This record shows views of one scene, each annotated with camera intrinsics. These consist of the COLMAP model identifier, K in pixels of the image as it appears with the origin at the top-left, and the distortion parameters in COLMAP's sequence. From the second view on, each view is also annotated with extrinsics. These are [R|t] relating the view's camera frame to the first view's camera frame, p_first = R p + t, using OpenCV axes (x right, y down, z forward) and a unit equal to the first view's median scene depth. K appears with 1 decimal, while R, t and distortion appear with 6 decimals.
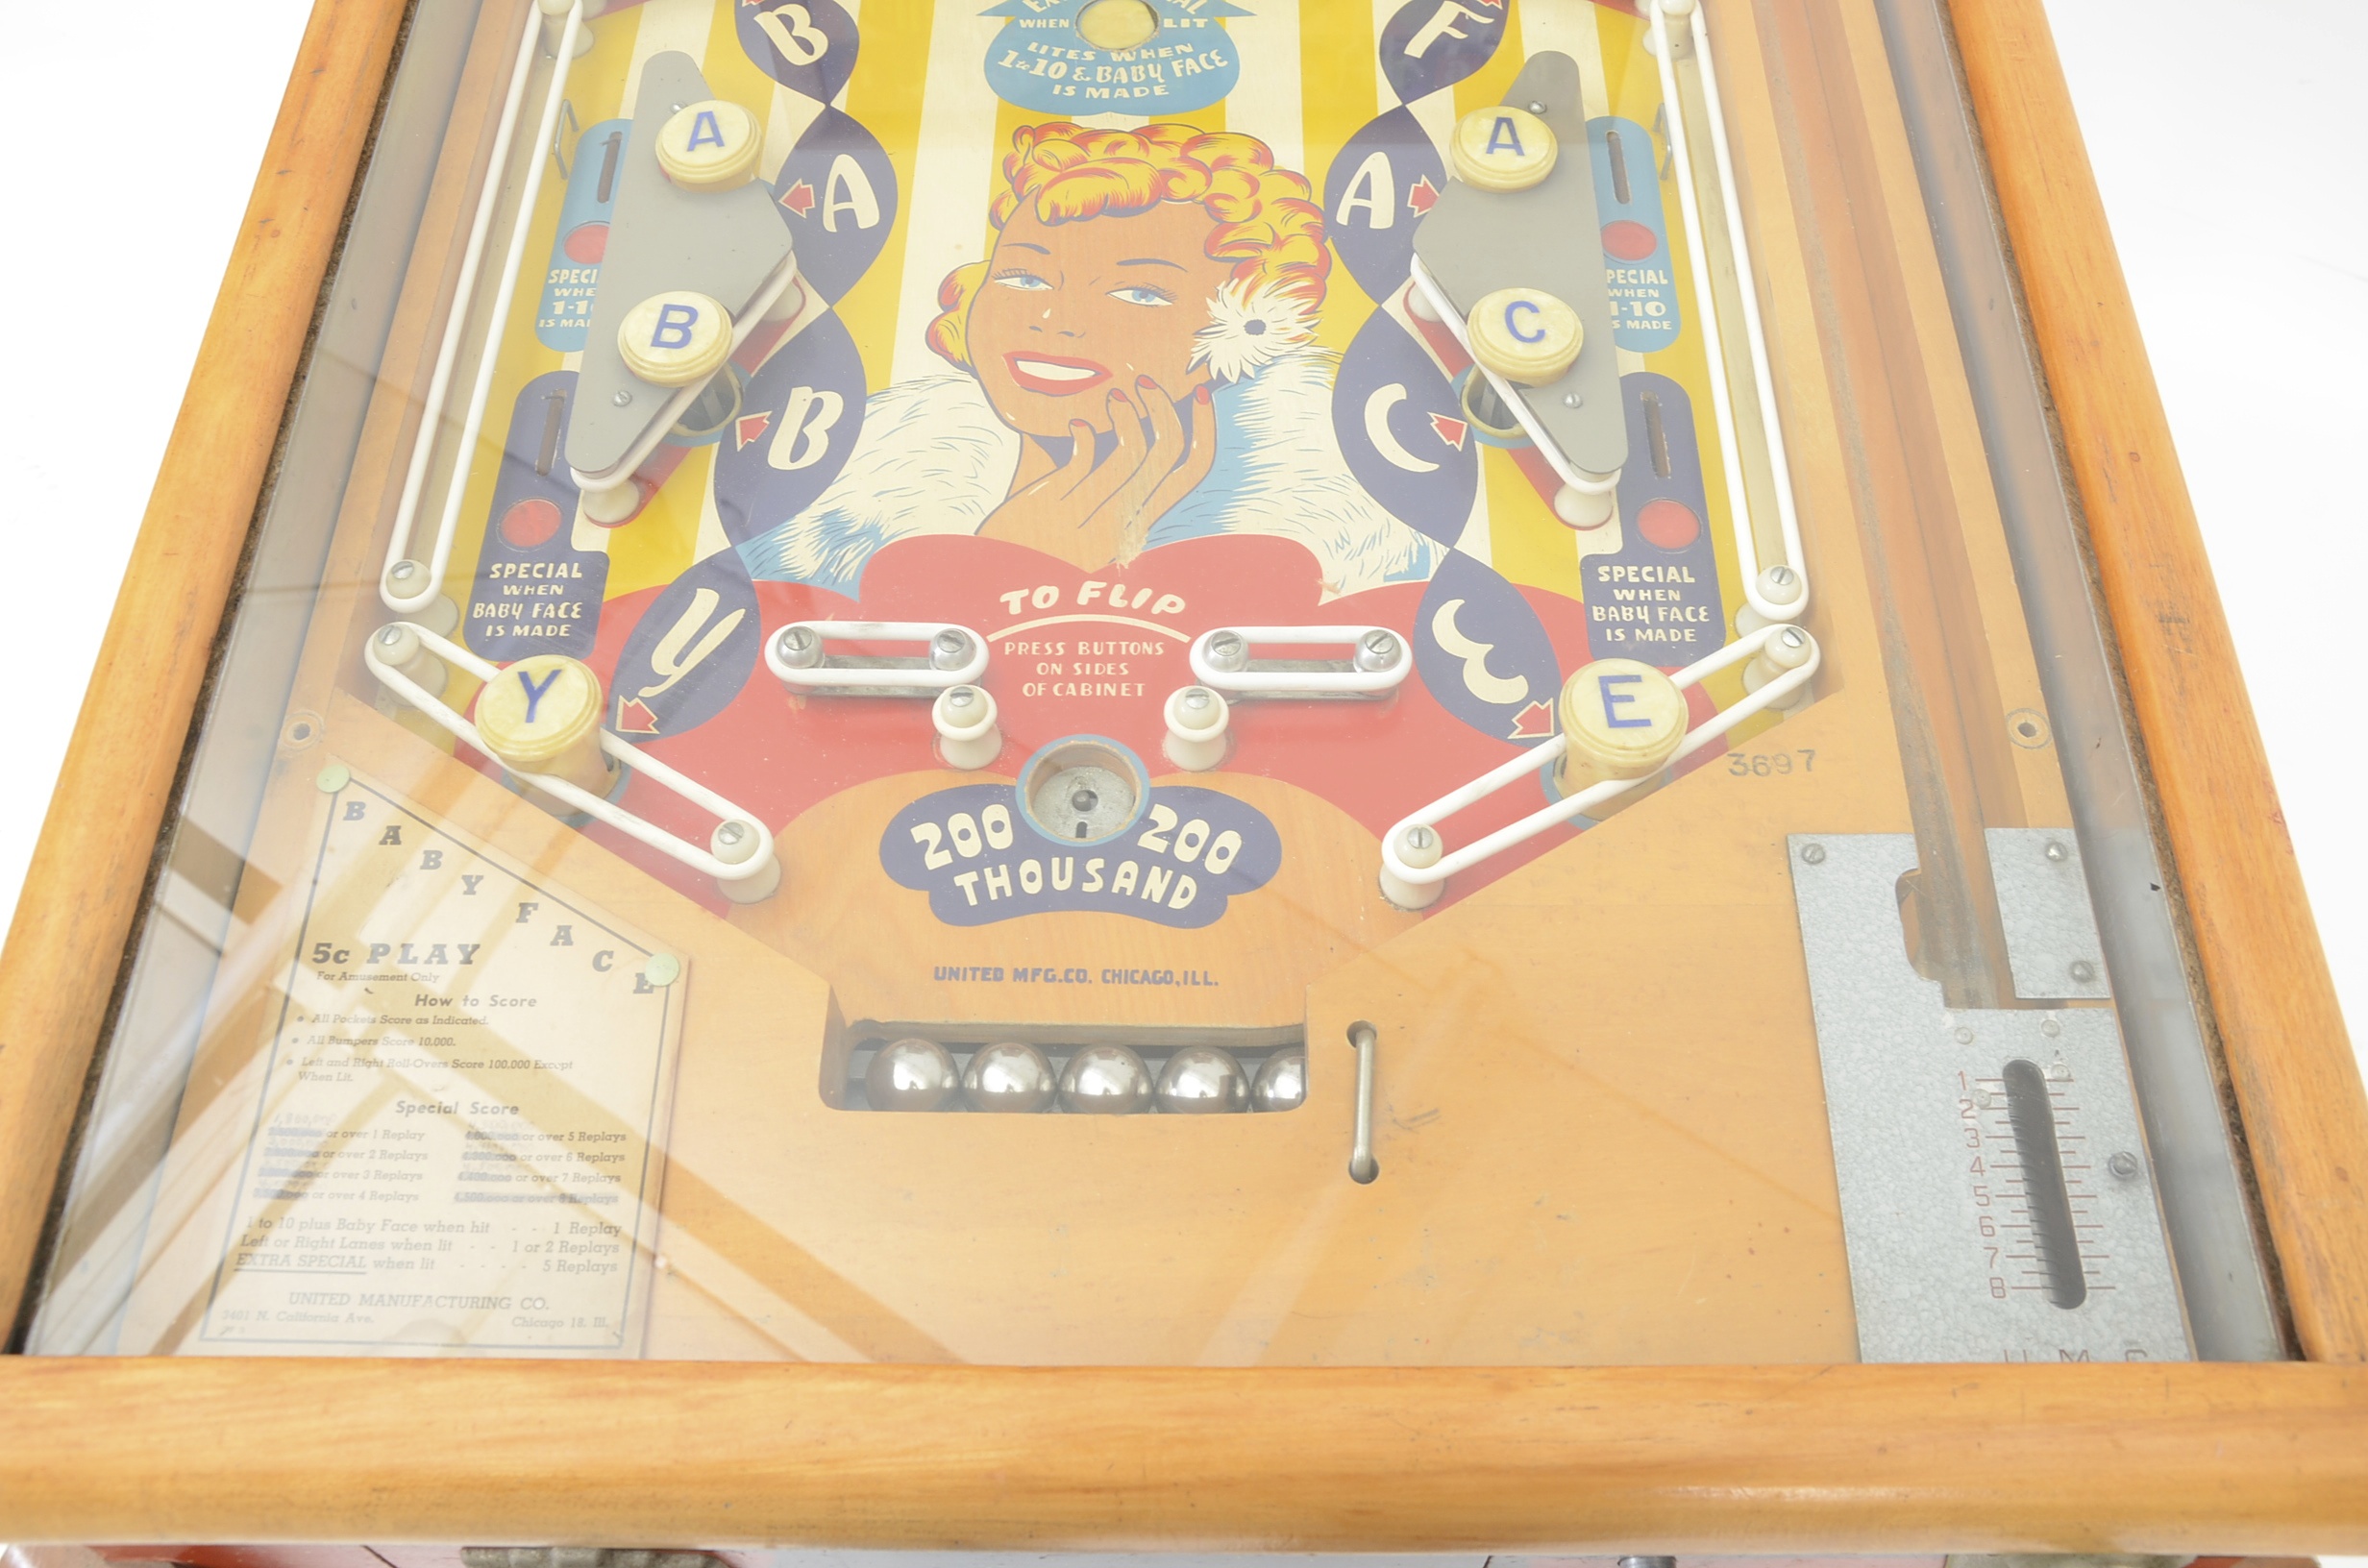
lens RADIAL K [[2099.9, 0, 1180.6], [0, 2099.9, 831.8], [0, 0, 1]] dist [-0.088290, 0.084620]
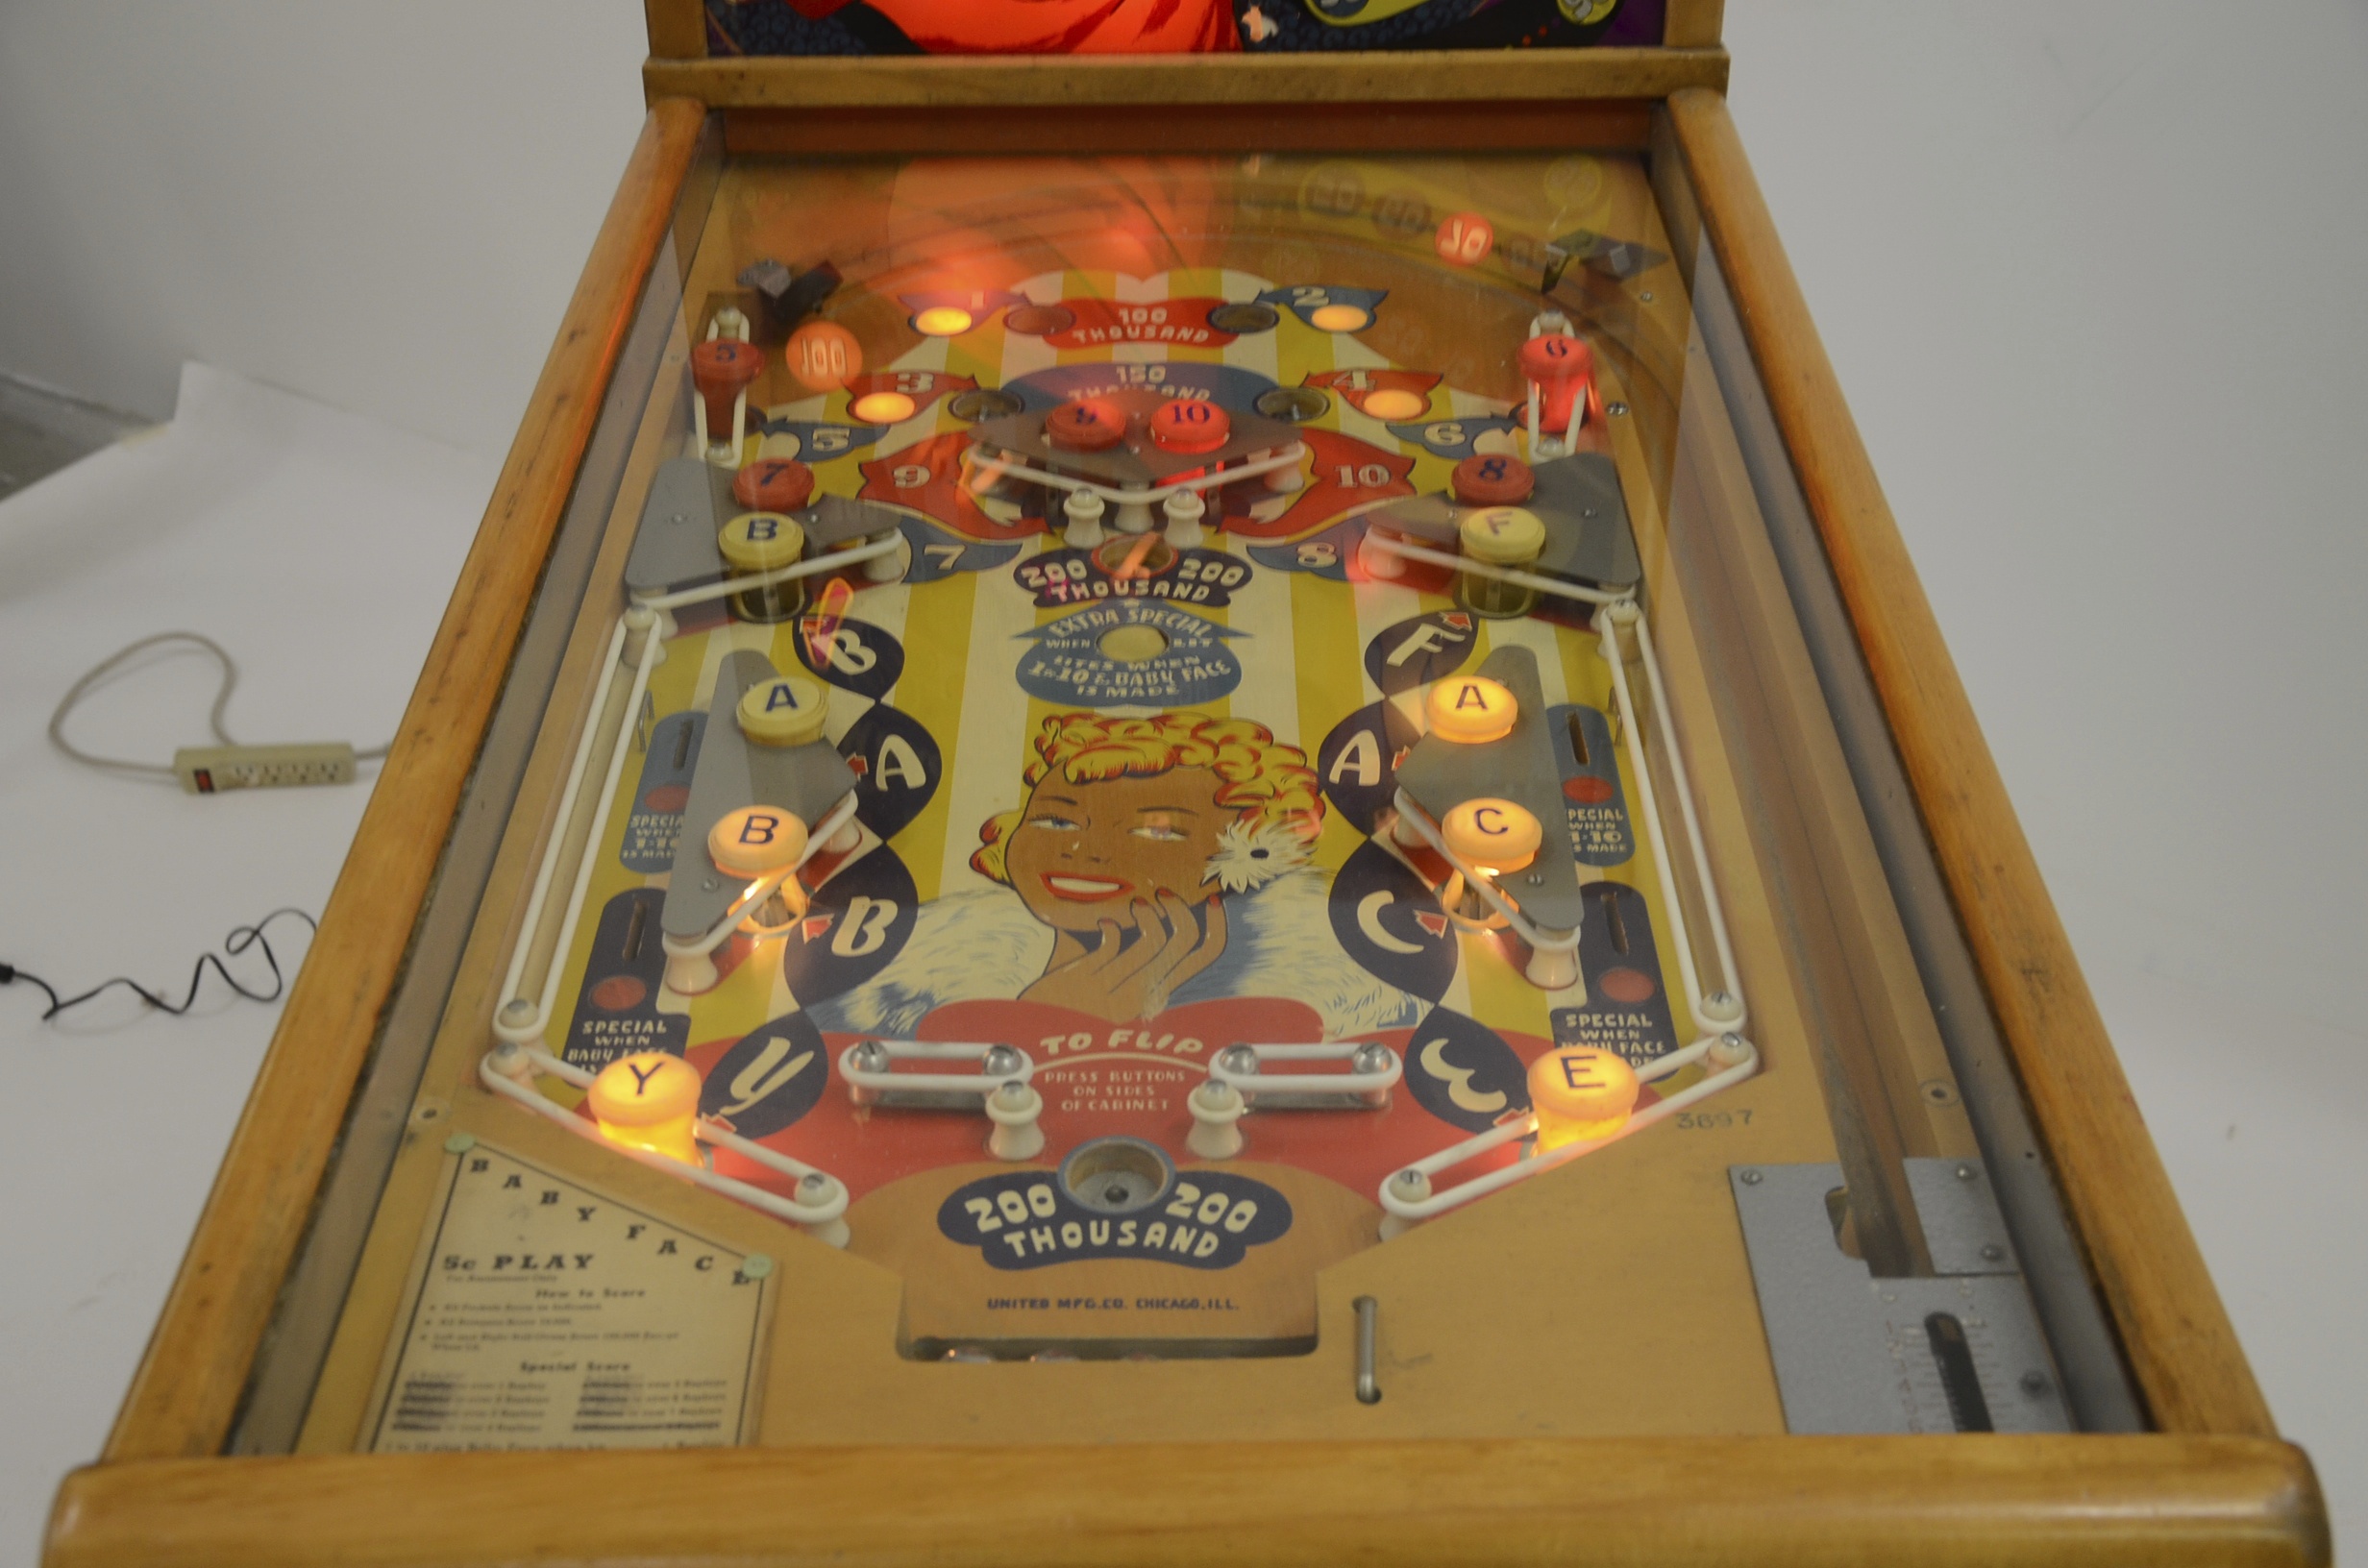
lens RADIAL K [[2905.4, 0, 1173.1], [0, 2905.4, 799.9], [0, 0, 1]] dist [0.047747, 0.000000]
pose [[0.999959, -0.005078, 0.007559, -0.025267], [0.007838, 0.902577, -0.430457, 0.449422], [-0.004637, 0.430498, 0.902580, -0.479099]]
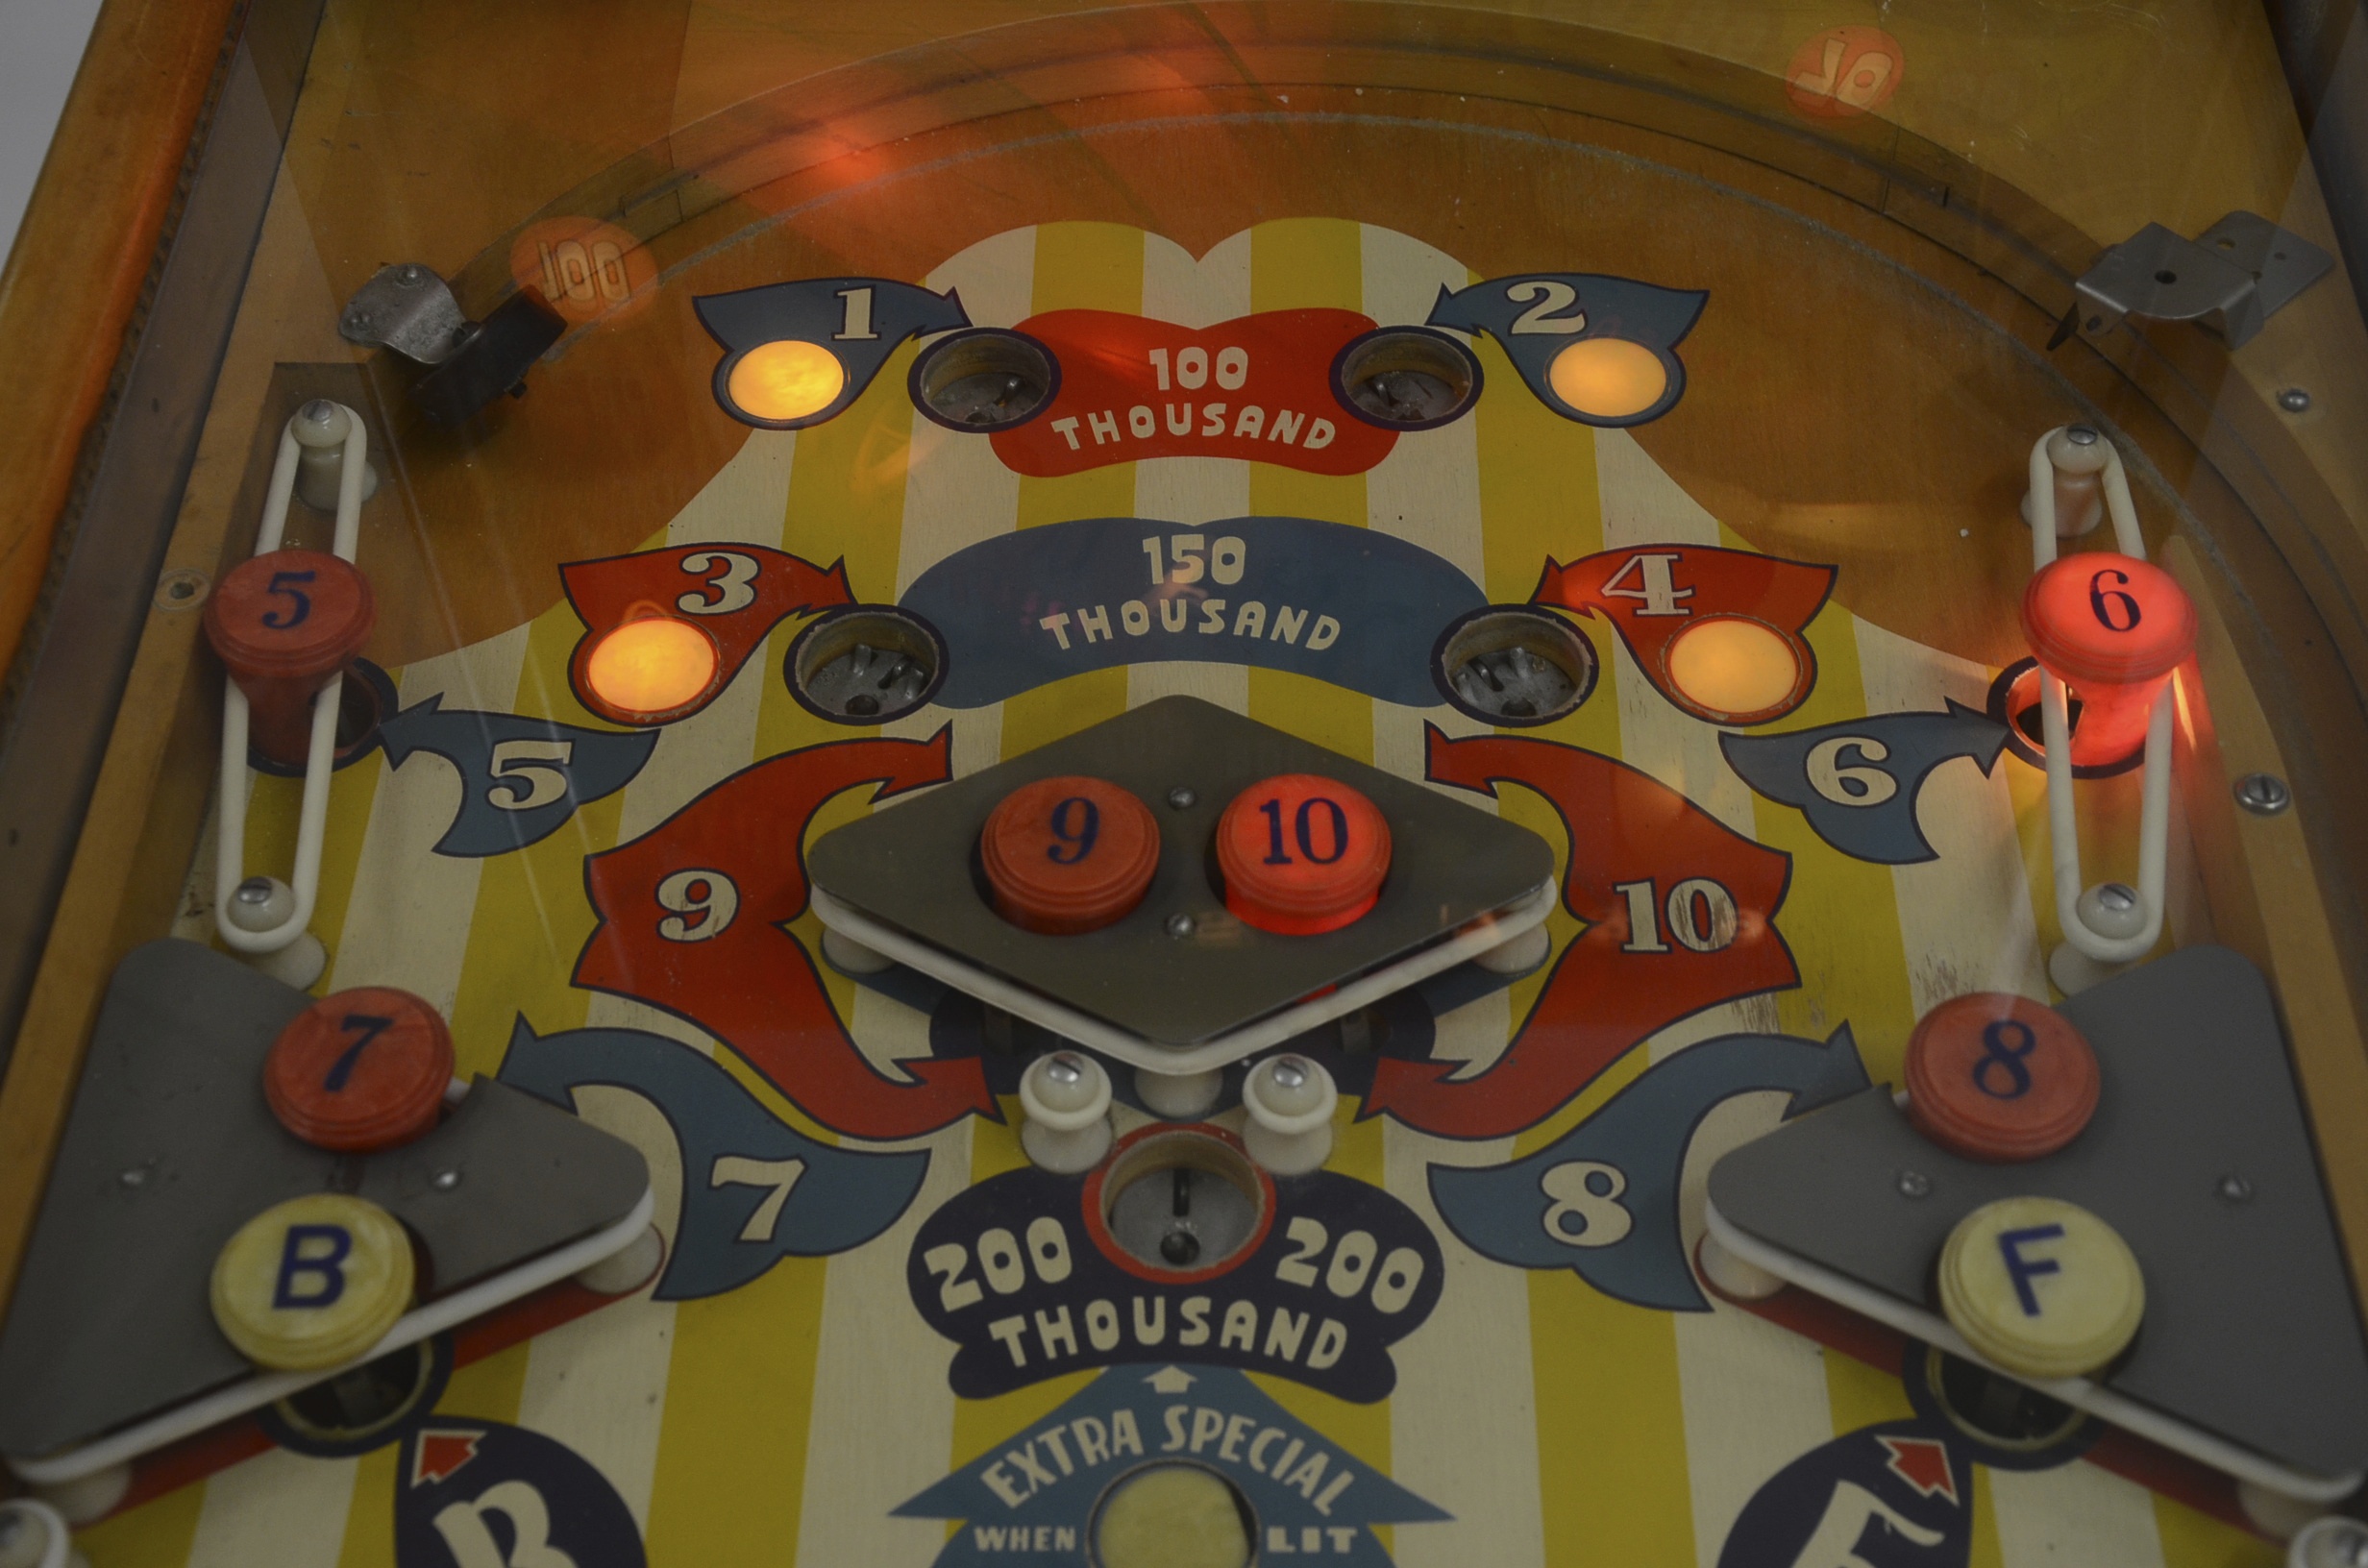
lens RADIAL K [[3318.2, 0, 1177.0], [0, 3318.2, 782.2], [0, 0, 1]] dist [0.117039, 0.000000]
pose [[0.999933, -0.002962, -0.011175, -0.024460], [0.000797, 0.981988, -0.188939, -0.504653], [0.011534, 0.188918, 0.981925, 0.227364]]
